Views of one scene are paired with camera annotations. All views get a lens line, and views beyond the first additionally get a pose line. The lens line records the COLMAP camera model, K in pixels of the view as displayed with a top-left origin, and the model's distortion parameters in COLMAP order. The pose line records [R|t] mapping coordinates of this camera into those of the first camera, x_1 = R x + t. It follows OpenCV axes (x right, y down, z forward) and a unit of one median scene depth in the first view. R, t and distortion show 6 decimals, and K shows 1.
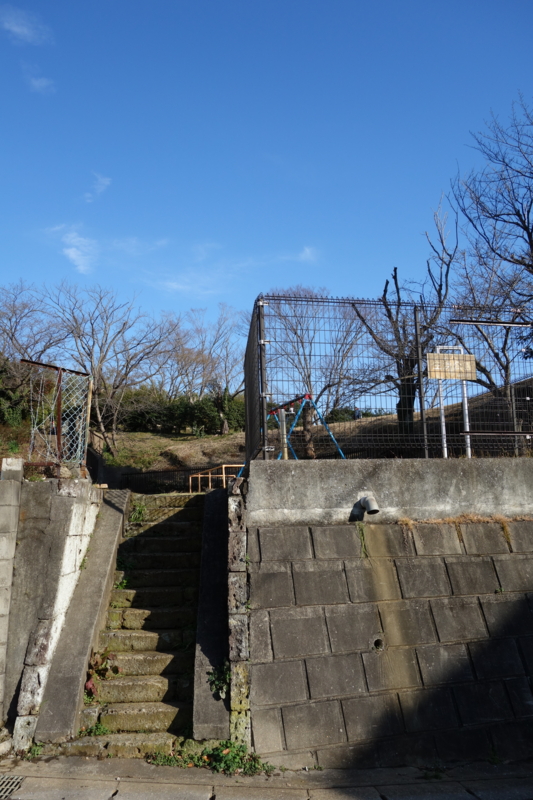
lens RADIAL K [[631.1, 0, 266.5], [0, 631.1, 400.0], [0, 0, 1]] dist [0.000966, -0.002487]
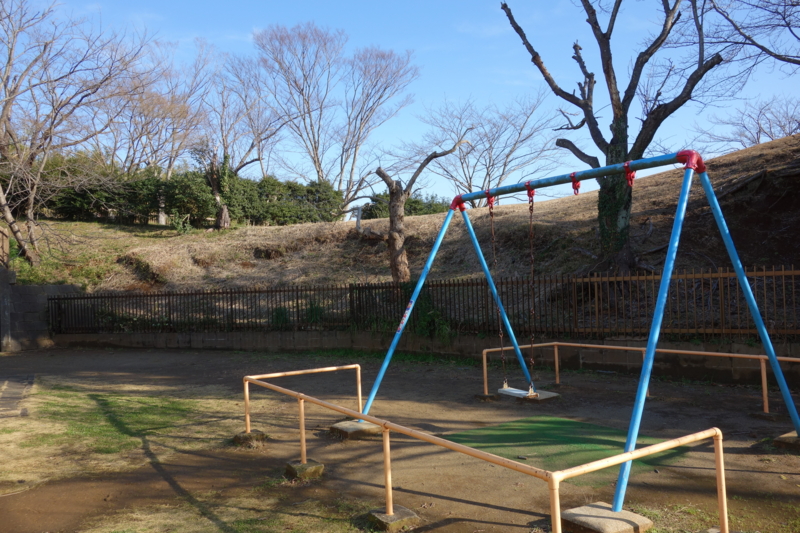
lens RADIAL K [[631.1, 0, 400.0], [0, 631.1, 266.5], [0, 0, 1]] dist [0.000966, -0.002487]
pose [[0.962106, -0.001276, 0.272673, -0.068762], [-0.034725, 0.991274, 0.127164, 0.004439], [-0.270456, -0.131814, 0.953666, 0.327988]]
